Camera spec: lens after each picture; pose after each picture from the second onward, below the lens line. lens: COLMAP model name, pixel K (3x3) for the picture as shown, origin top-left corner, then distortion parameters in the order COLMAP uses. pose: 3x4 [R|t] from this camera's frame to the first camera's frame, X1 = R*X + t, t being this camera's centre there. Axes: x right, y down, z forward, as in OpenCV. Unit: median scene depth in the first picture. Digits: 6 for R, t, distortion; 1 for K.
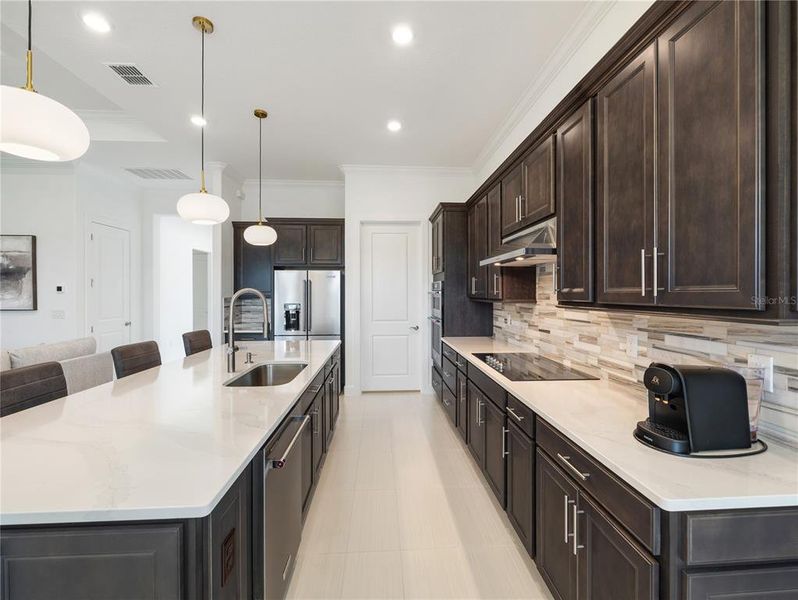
lens RADIAL K [[346.5, 0, 398.2], [0, 346.5, 293.9], [0, 0, 1]] dist [-0.000872, 0.000121]
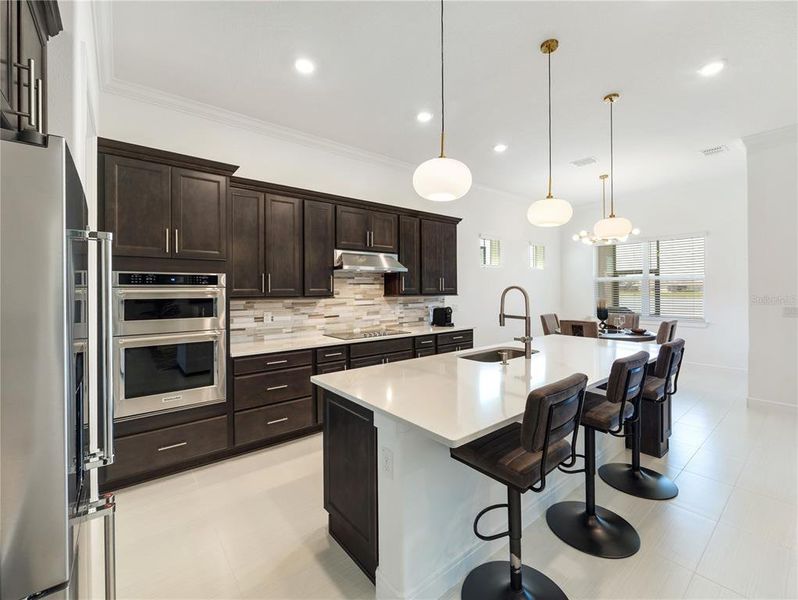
lens RADIAL K [[346.5, 0, 401.6], [0, 346.5, 288.1], [0, 0, 1]] dist [-0.000872, 0.000121]
pose [[-0.591538, 0.011269, 0.806198, -0.783675], [0.010080, 0.999928, -0.006580, 0.000036], [-0.806214, 0.004234, -0.591609, 1.366308]]
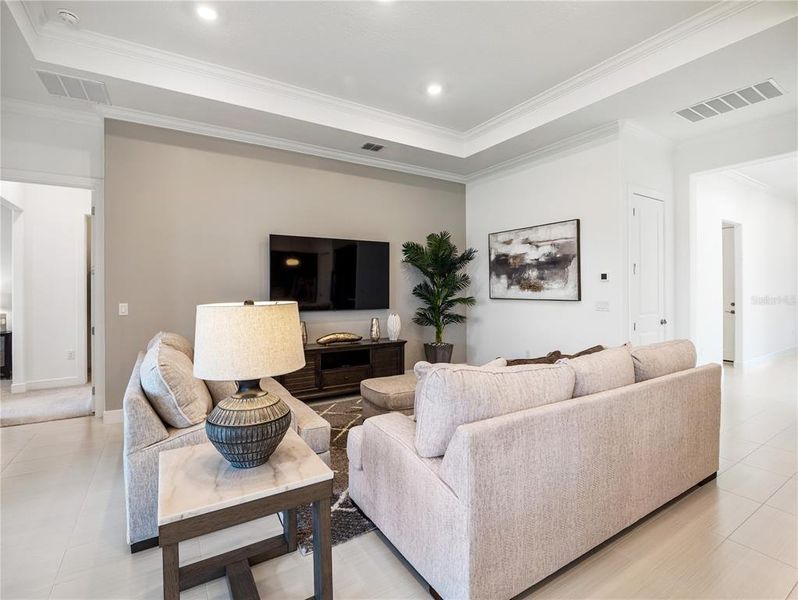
lens RADIAL K [[377.6, 0, 404.6], [0, 377.6, 289.0], [0, 0, 1]] dist [-0.023605, -0.000847]
pose [[0.490559, -0.004453, -0.871397, -0.562777], [0.001663, 0.999990, -0.004174, 0.026122], [0.871406, 0.000599, 0.490562, 0.155922]]
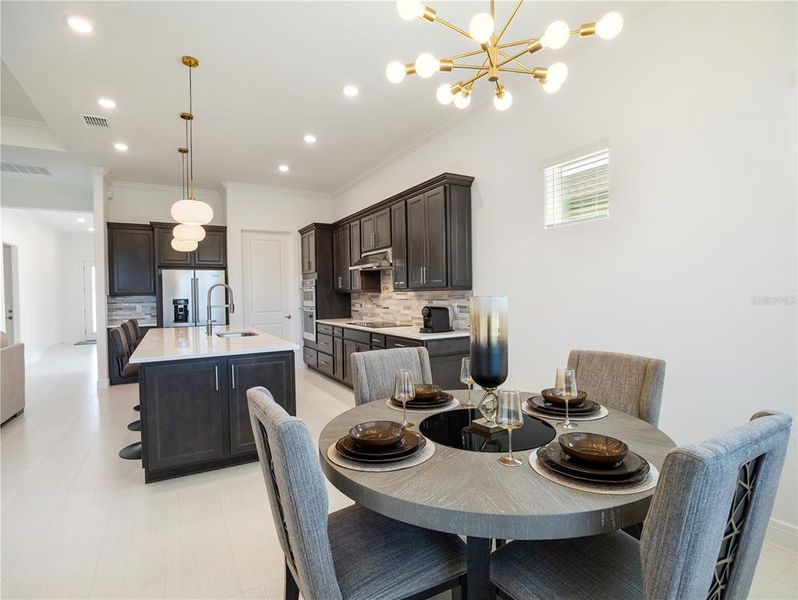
lens RADIAL K [[419.4, 0, 396.1], [0, 419.4, 301.3], [0, 0, 1]] dist [-0.007652, 0.001272]
pose [[0.901003, -0.022499, 0.433229, -0.369855], [0.016818, 0.999715, 0.016942, 0.033311], [-0.433487, -0.007979, 0.901124, -0.765137]]
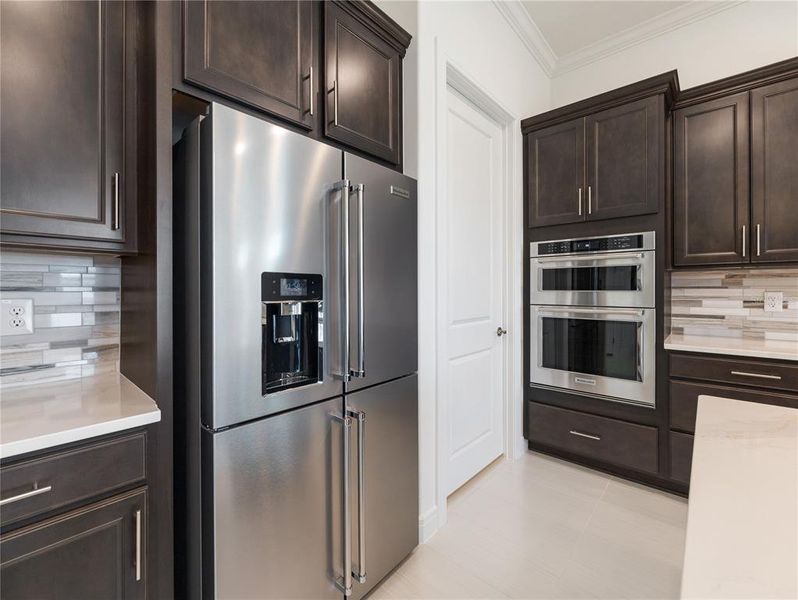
lens RADIAL K [[346.5, 0, 400.3], [0, 346.5, 291.3], [0, 0, 1]] dist [-0.000872, 0.000121]
pose [[0.702838, -0.005878, 0.711326, -0.592357], [0.004599, 0.999983, 0.003719, 0.055626], [-0.711335, 0.000657, 0.702853, 1.104261]]
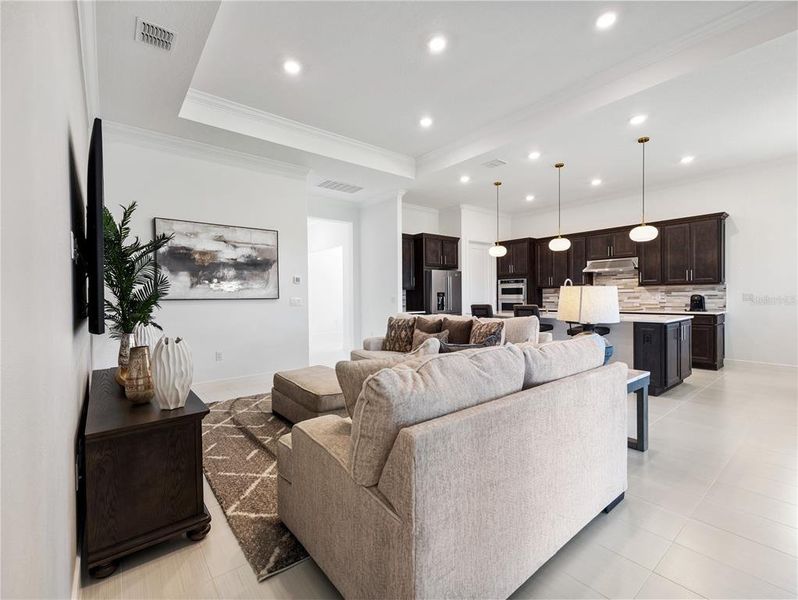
lens RADIAL K [[359.4, 0, 399.3], [0, 359.4, 299.4], [0, 0, 1]] dist [-0.000109, 0.000865]
pose [[0.809685, -0.015135, 0.586669, -1.914478], [0.013227, 0.999884, 0.007539, 0.062442], [-0.586715, 0.001656, 0.809792, -0.211879]]
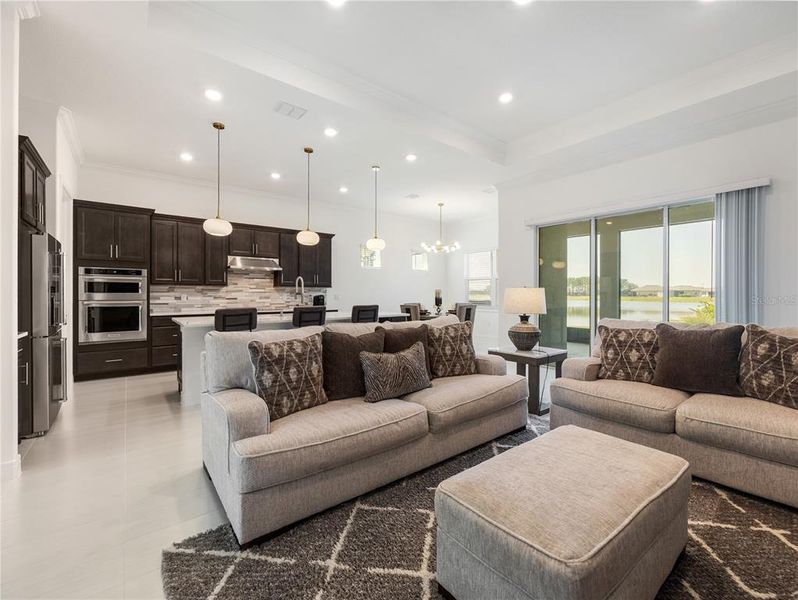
lens RADIAL K [[346.5, 0, 399.3], [0, 346.5, 295.9], [0, 0, 1]] dist [-0.000872, 0.000121]
pose [[-0.575838, -0.007270, 0.817532, -1.732601], [-0.000492, 0.999963, 0.008546, 0.057531], [-0.817564, 0.004519, -0.575820, 1.181562]]
